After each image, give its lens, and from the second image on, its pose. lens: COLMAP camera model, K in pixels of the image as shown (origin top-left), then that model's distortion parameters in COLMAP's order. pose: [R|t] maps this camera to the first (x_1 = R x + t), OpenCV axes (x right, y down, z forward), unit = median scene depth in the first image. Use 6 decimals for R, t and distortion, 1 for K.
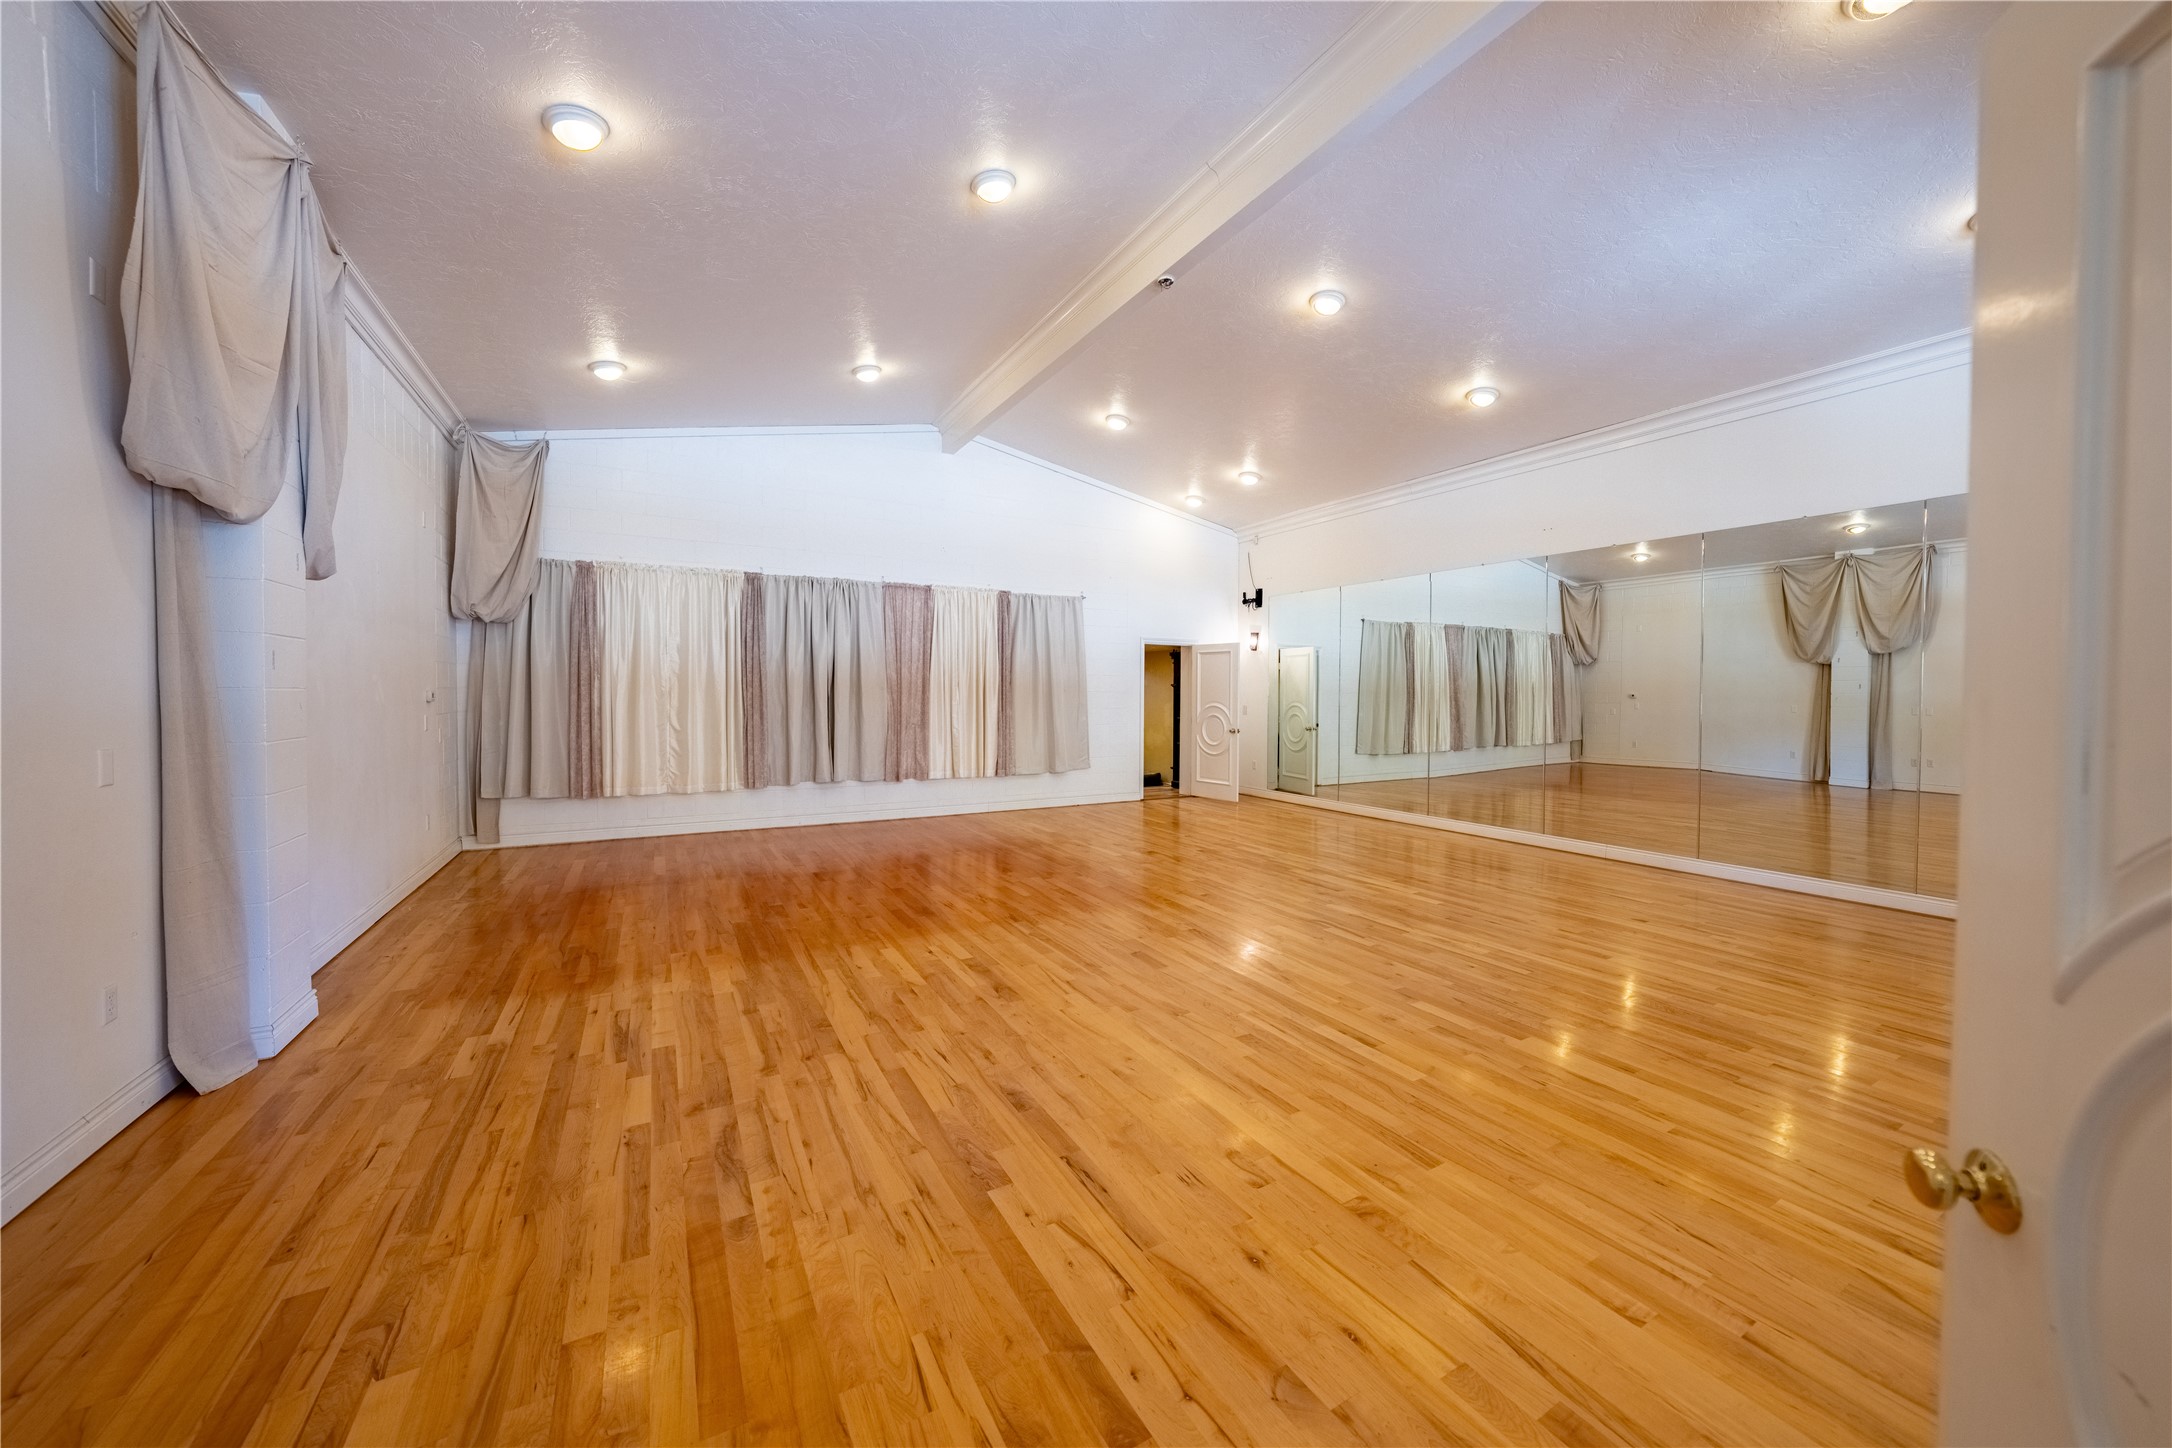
lens RADIAL K [[762.7, 0, 1086.9], [0, 762.7, 720.3], [0, 0, 1]] dist [-0.031449, 0.007700]
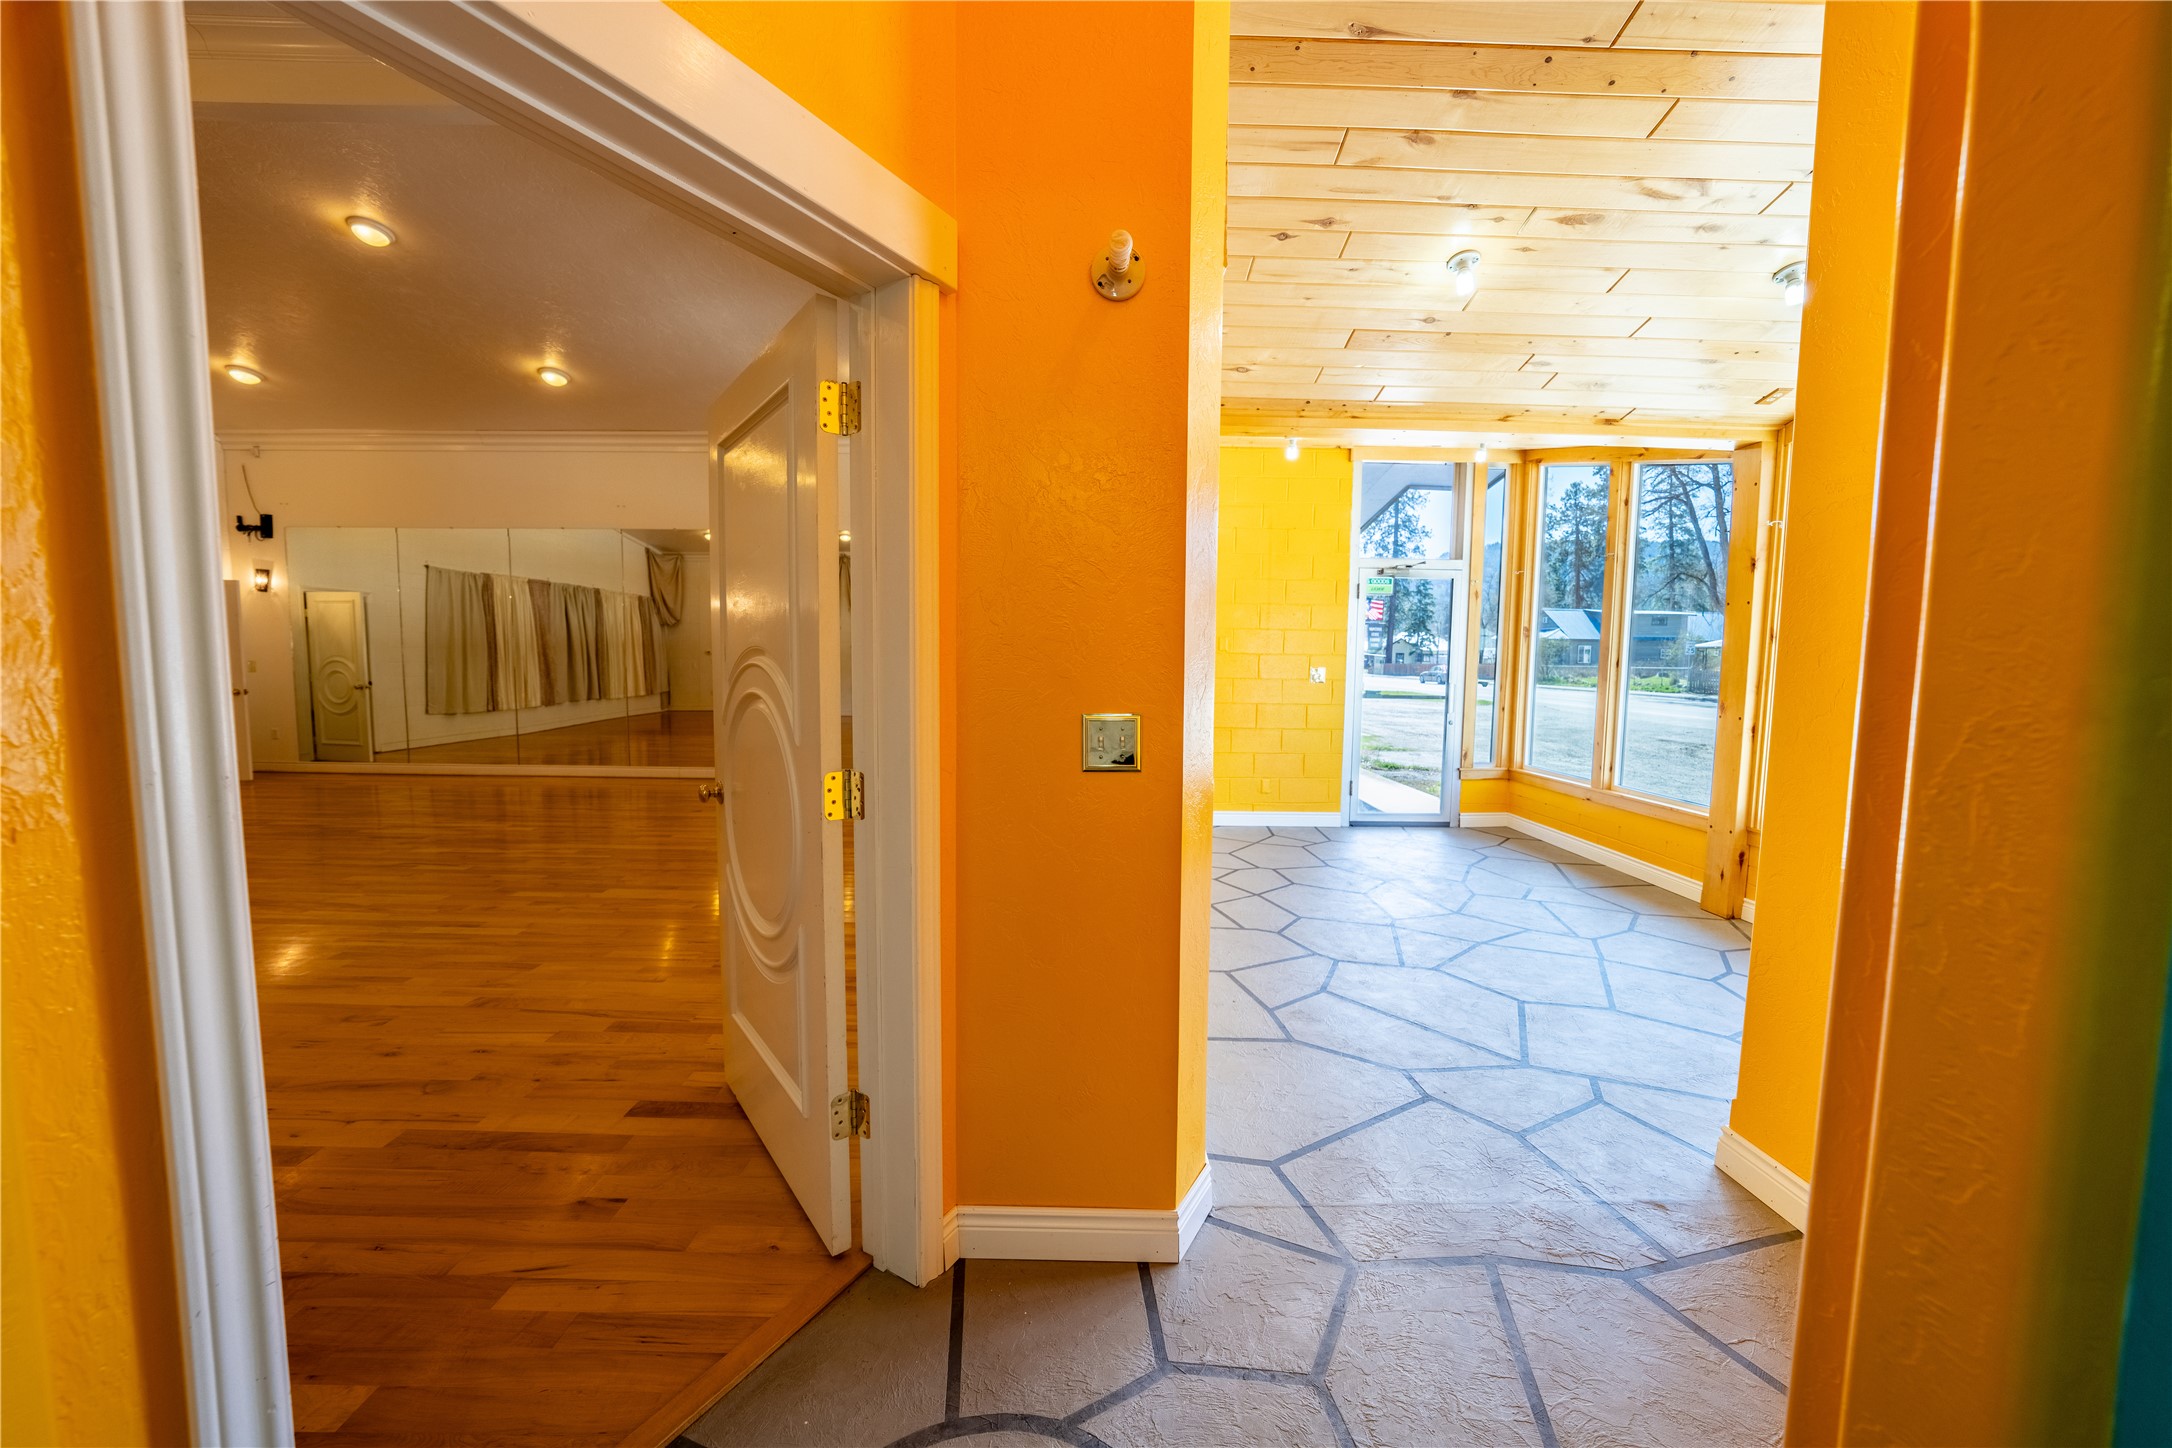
lens RADIAL K [[754.5, 0, 1079.3], [0, 754.5, 707.9], [0, 0, 1]] dist [-0.011099, -0.000021]
pose [[0.482810, -0.055590, 0.873959, -0.069424], [0.022596, 0.998442, 0.051025, 0.012280], [-0.875434, -0.004887, 0.483313, -0.160793]]
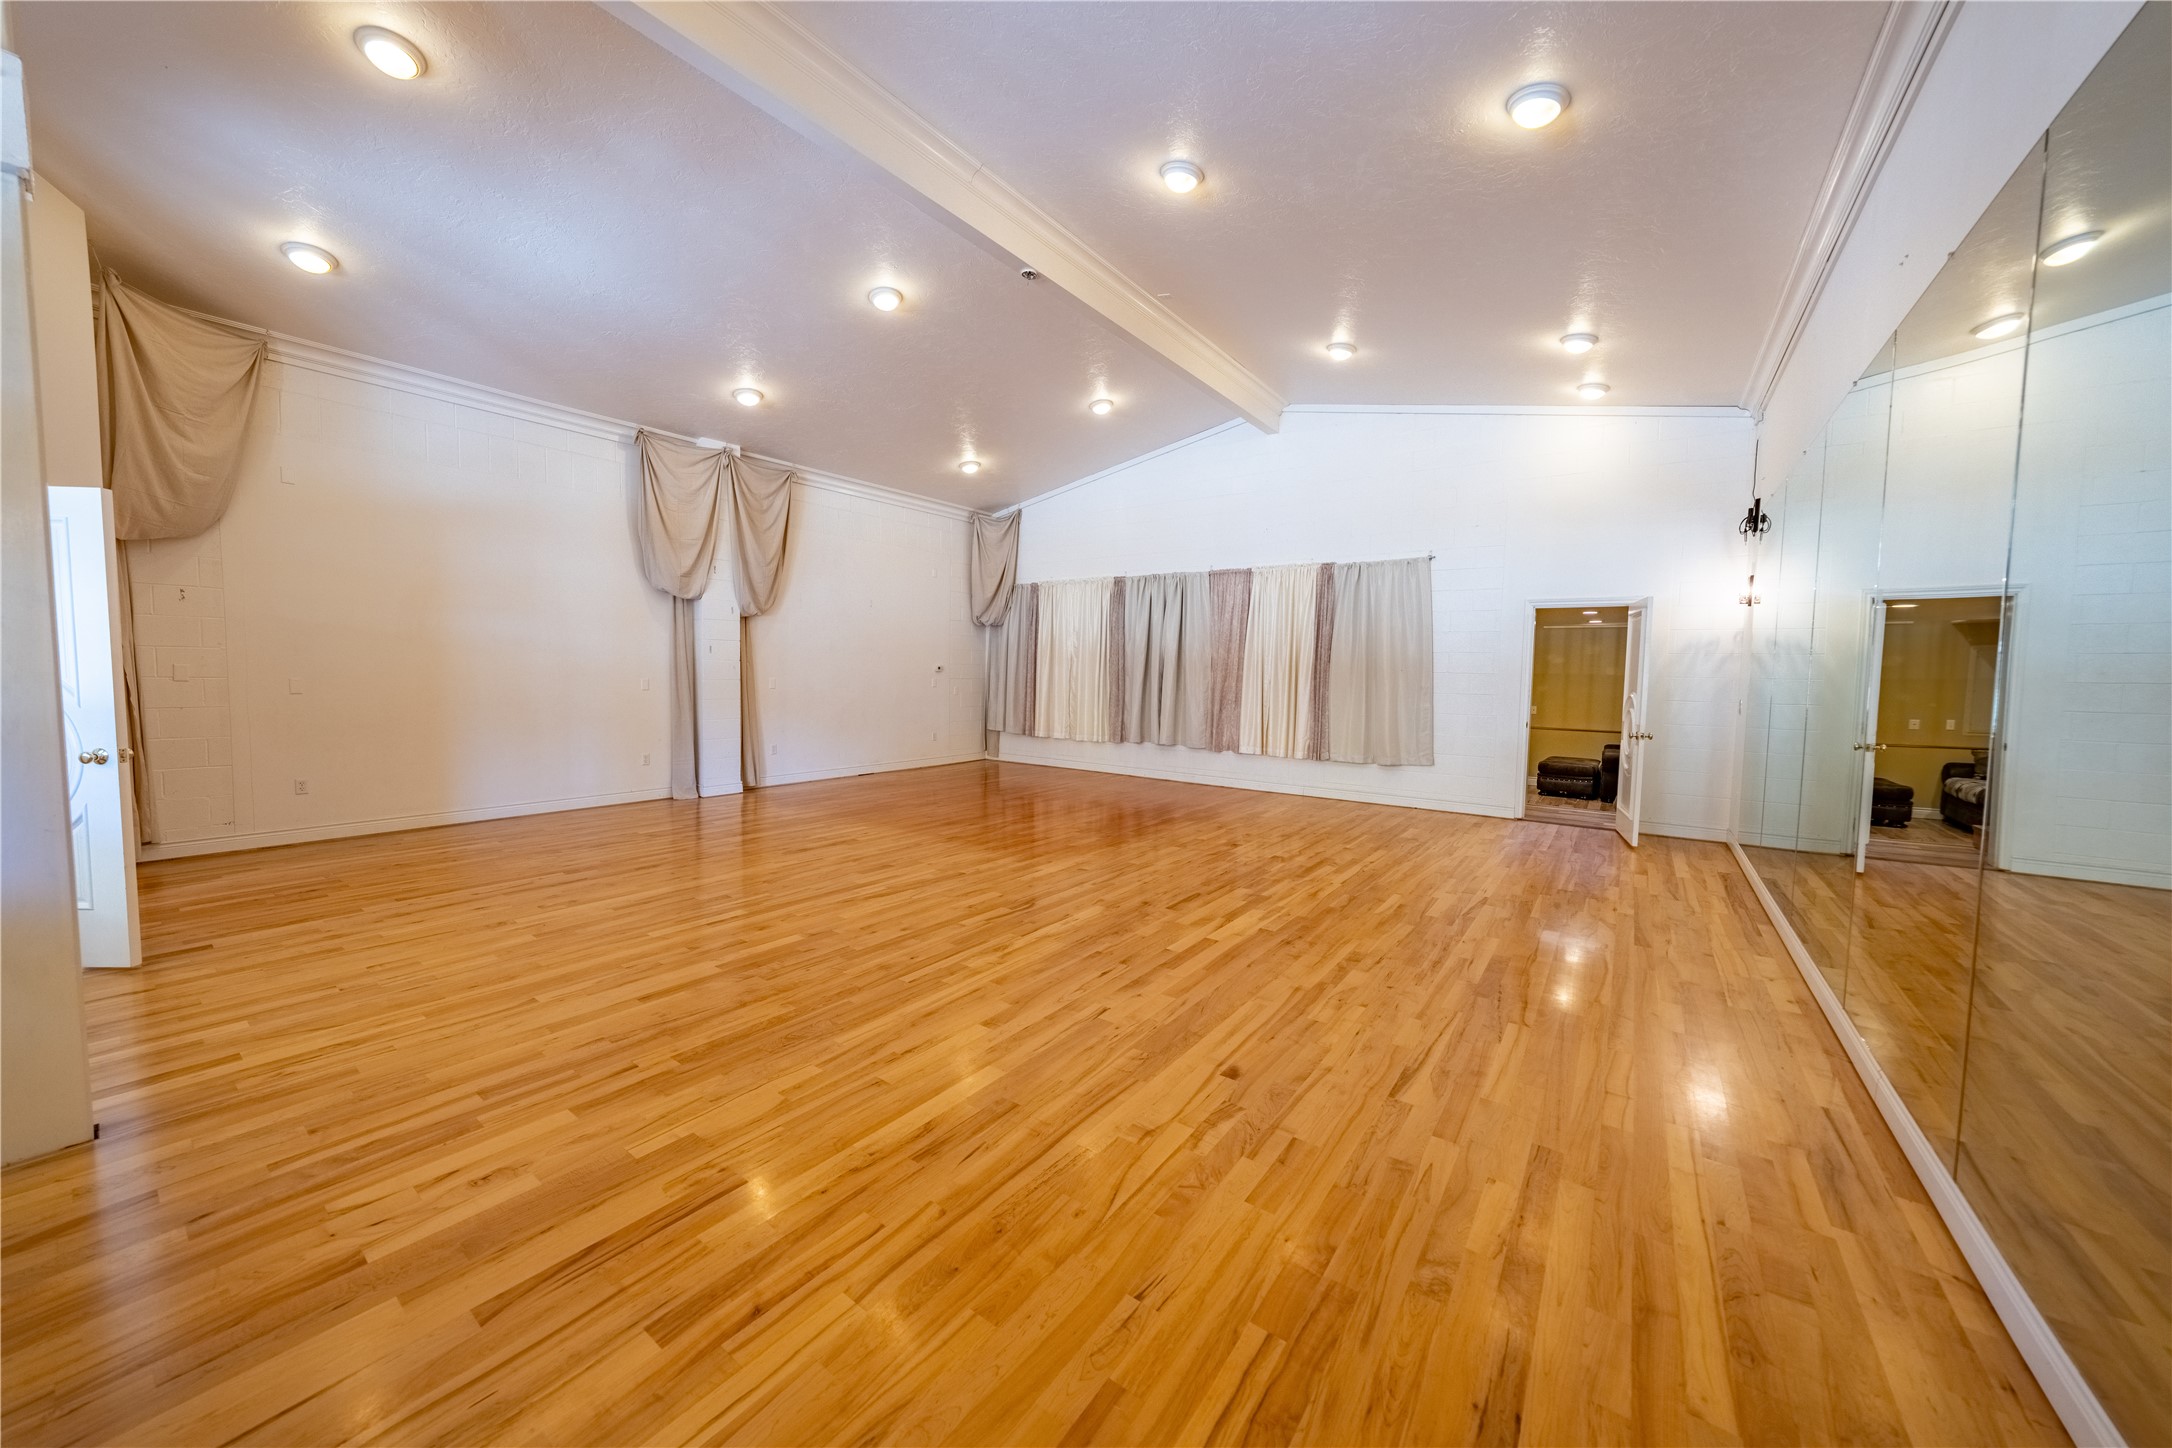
lens RADIAL K [[773.1, 0, 1122.4], [0, 773.1, 729.0], [0, 0, 1]] dist [-0.015577, -0.000010]
pose [[0.428527, 0.070748, -0.900755, 0.668998], [-0.049288, 0.997276, 0.054880, -0.006618], [0.902183, 0.020878, 0.430847, 0.380442]]
